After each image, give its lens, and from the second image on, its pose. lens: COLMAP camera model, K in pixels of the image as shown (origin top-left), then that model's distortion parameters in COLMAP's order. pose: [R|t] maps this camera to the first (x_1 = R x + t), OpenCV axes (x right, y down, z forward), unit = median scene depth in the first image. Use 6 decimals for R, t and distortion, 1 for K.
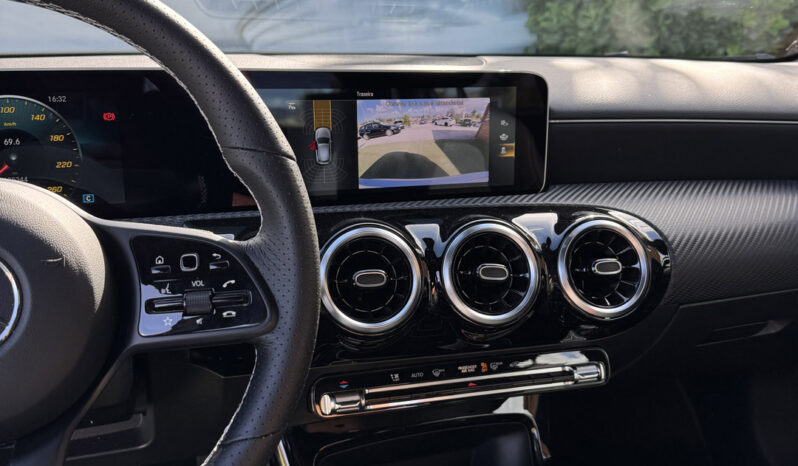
lens RADIAL K [[774.0, 0, 402.2], [0, 774.0, 228.5], [0, 0, 1]] dist [0.033491, 0.000000]
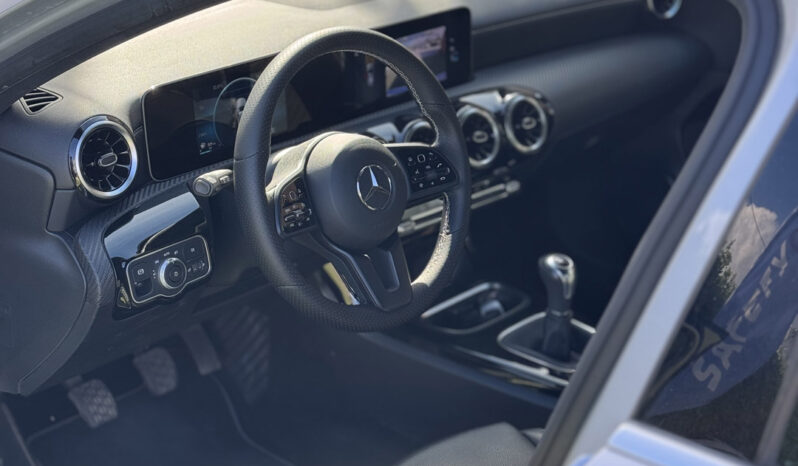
lens RADIAL K [[1539.8, 0, 399.6], [0, 1539.8, 232.4], [0, 0, 1]] dist [0.184069, 0.000000]
pose [[0.882573, -0.178392, 0.435019, -1.524429], [0.102726, 0.976035, 0.191840, -0.401162], [-0.458817, -0.124625, 0.879748, -1.919839]]
